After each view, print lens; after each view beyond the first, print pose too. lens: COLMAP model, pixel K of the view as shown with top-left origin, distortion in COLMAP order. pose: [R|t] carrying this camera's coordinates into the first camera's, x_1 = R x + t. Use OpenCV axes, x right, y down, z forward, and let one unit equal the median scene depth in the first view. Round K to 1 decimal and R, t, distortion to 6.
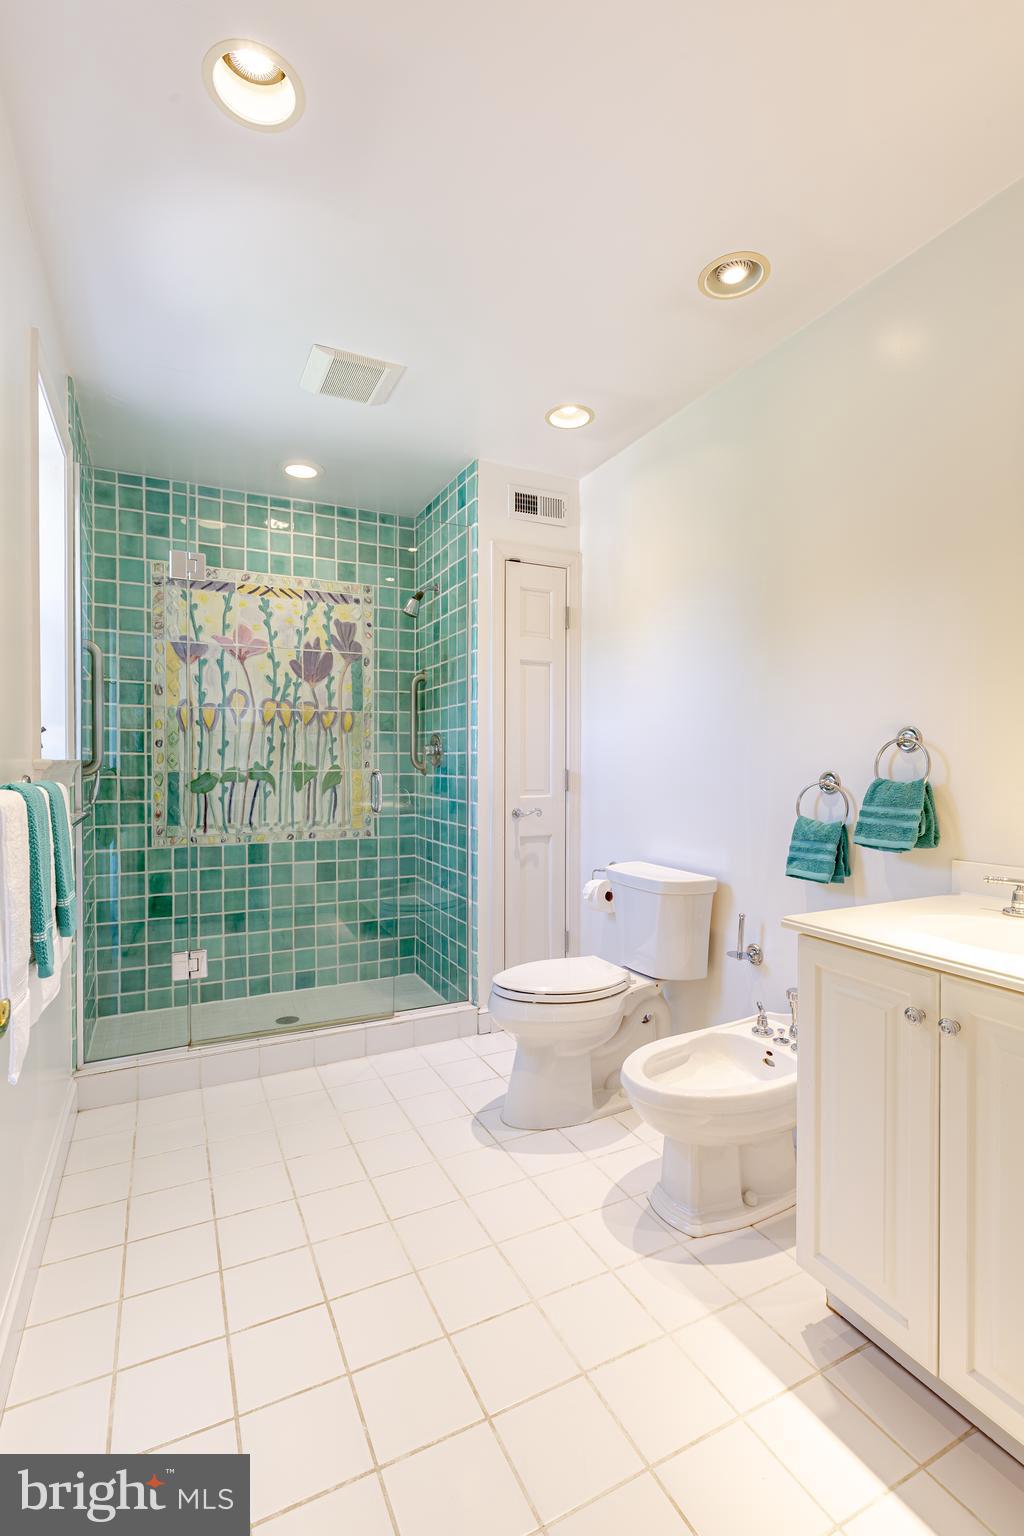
lens RADIAL K [[720.5, 0, 509.2], [0, 720.5, 775.9], [0, 0, 1]] dist [0.005453, -0.000049]
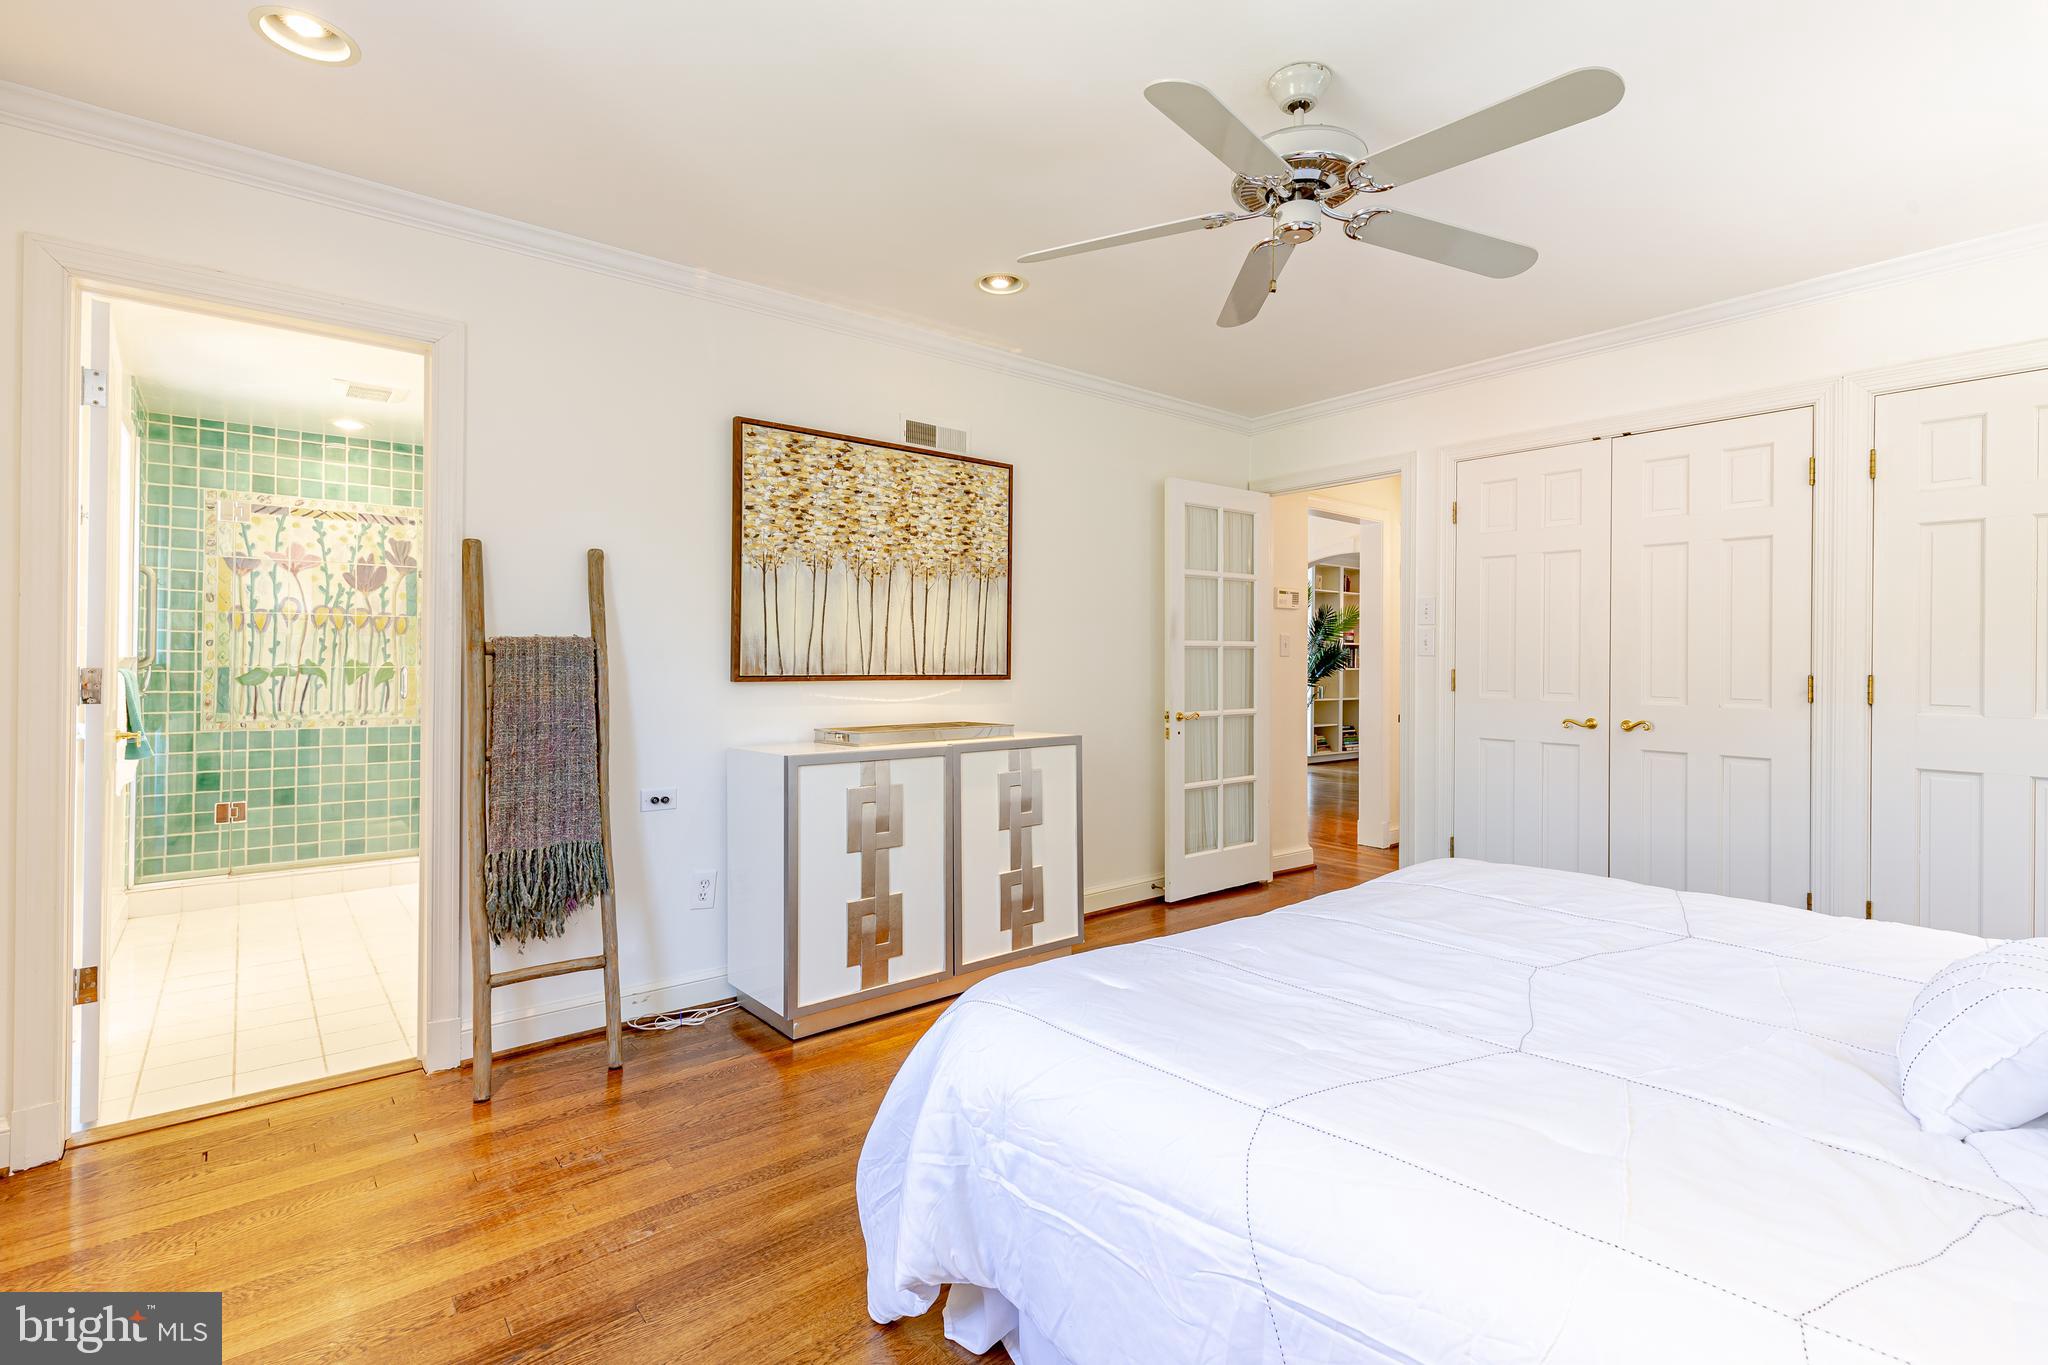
lens RADIAL K [[960.7, 0, 1038.7], [0, 960.7, 662.9], [0, 0, 1]] dist [0.005453, -0.000049]
pose [[0.954147, 0.007908, 0.299233, 0.322281], [-0.002843, 0.999845, -0.017359, 0.010849], [-0.299324, 0.015712, 0.954022, -0.871664]]
